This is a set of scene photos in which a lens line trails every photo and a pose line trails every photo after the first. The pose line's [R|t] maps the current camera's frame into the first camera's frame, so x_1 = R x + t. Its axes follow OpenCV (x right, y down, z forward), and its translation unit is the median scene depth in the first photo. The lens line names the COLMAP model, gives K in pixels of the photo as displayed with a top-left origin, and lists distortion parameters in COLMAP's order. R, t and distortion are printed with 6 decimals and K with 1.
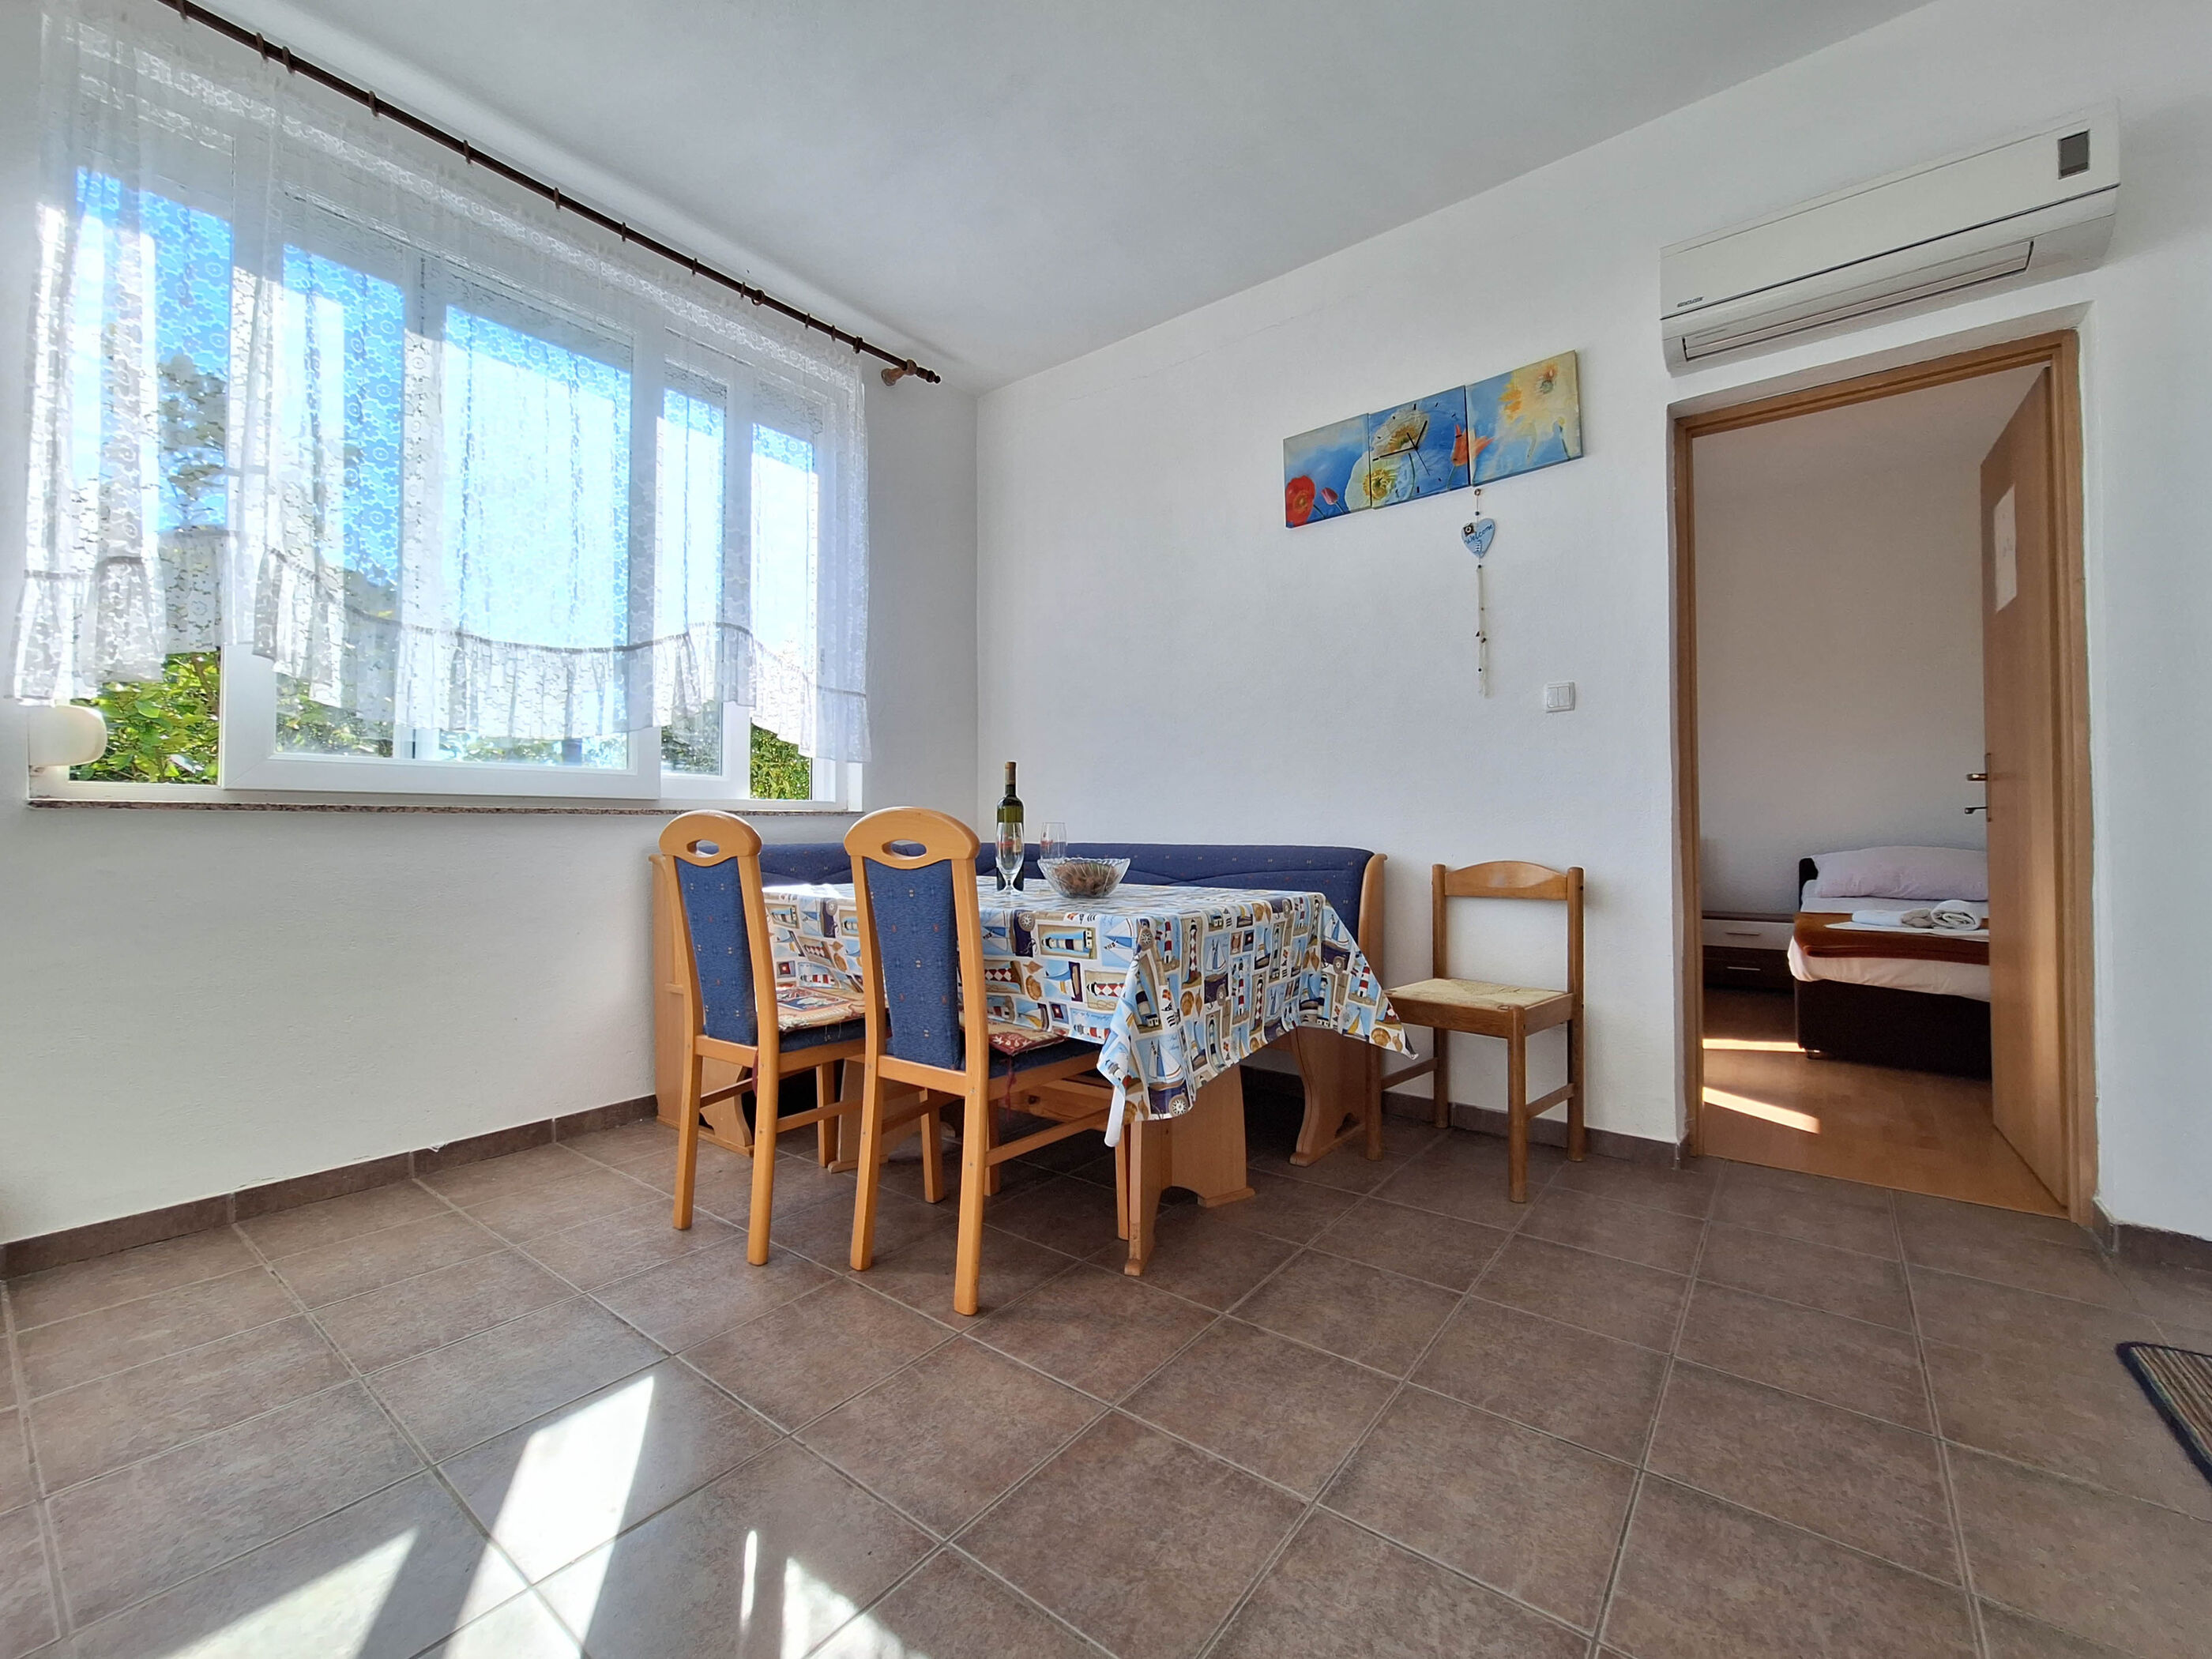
lens RADIAL K [[895.8, 0, 1116.4], [0, 895.8, 829.0], [0, 0, 1]] dist [0.000847, 0.000303]
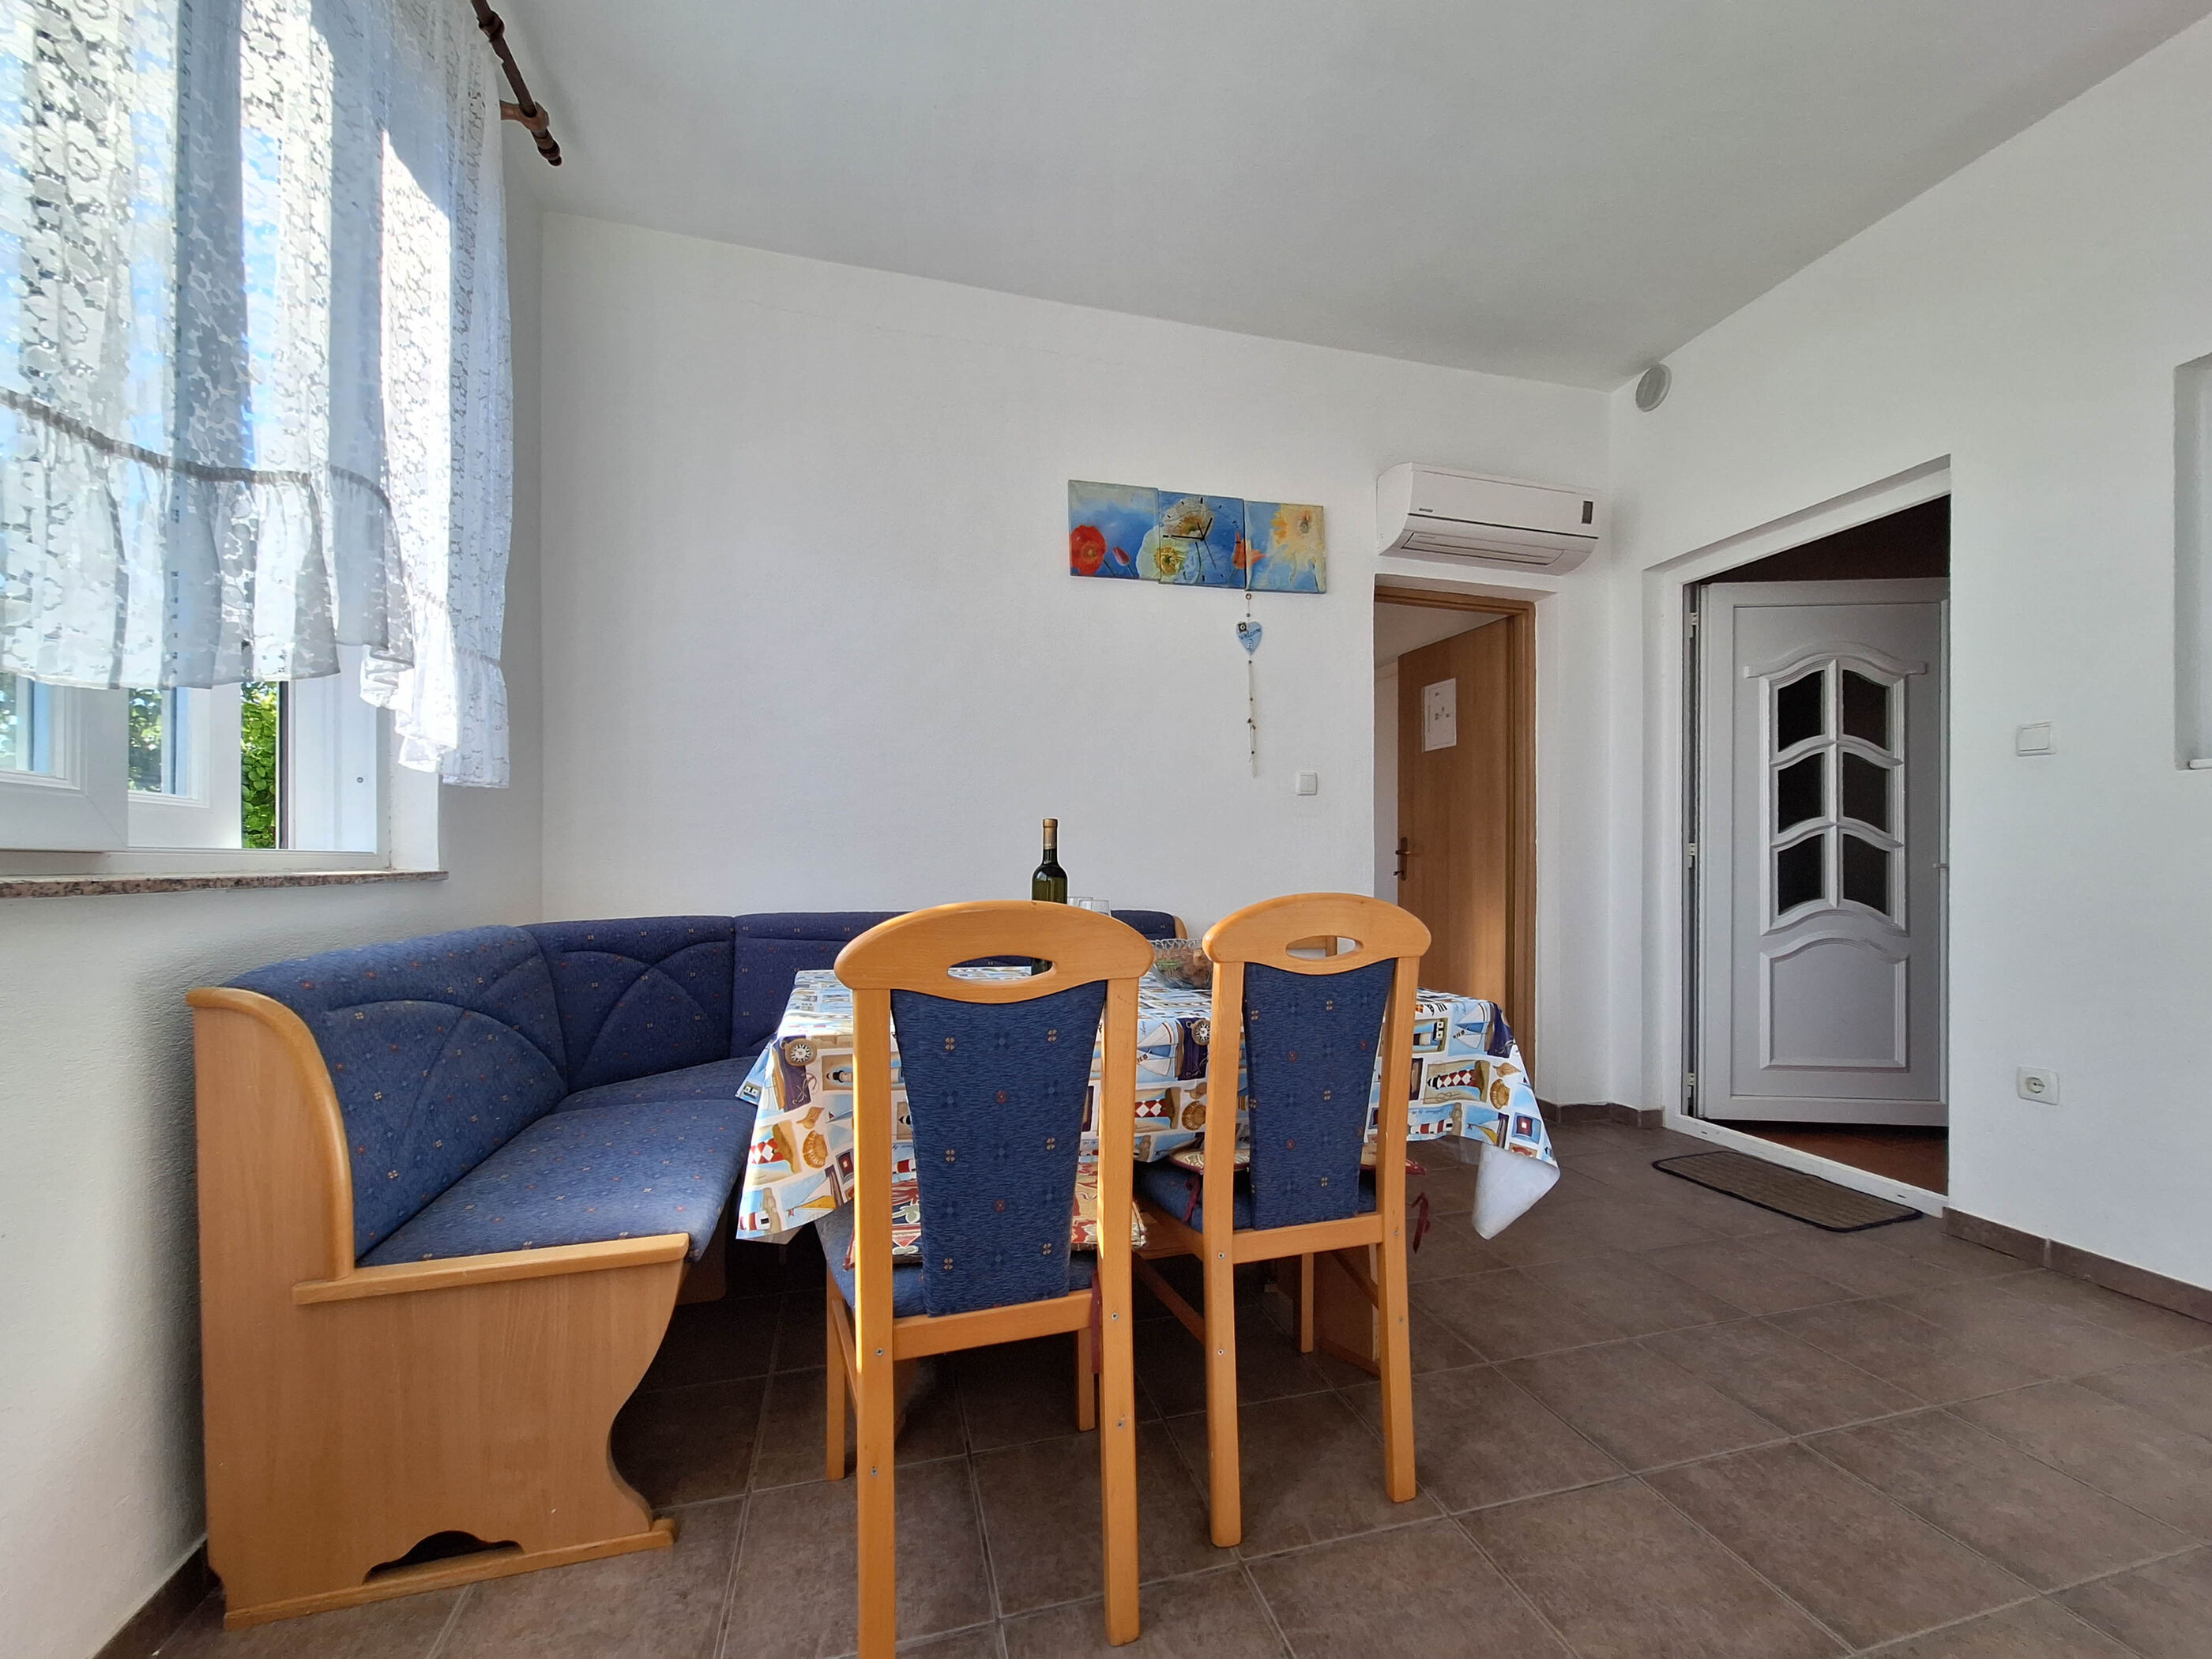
lens RADIAL K [[914.5, 0, 1117.5], [0, 914.5, 864.2], [0, 0, 1]] dist [-0.005133, -0.000055]
pose [[0.595323, 0.005439, 0.803468, -0.634371], [0.002029, 0.999964, -0.008273, -0.026881], [-0.803484, 0.006555, 0.595290, 0.450278]]
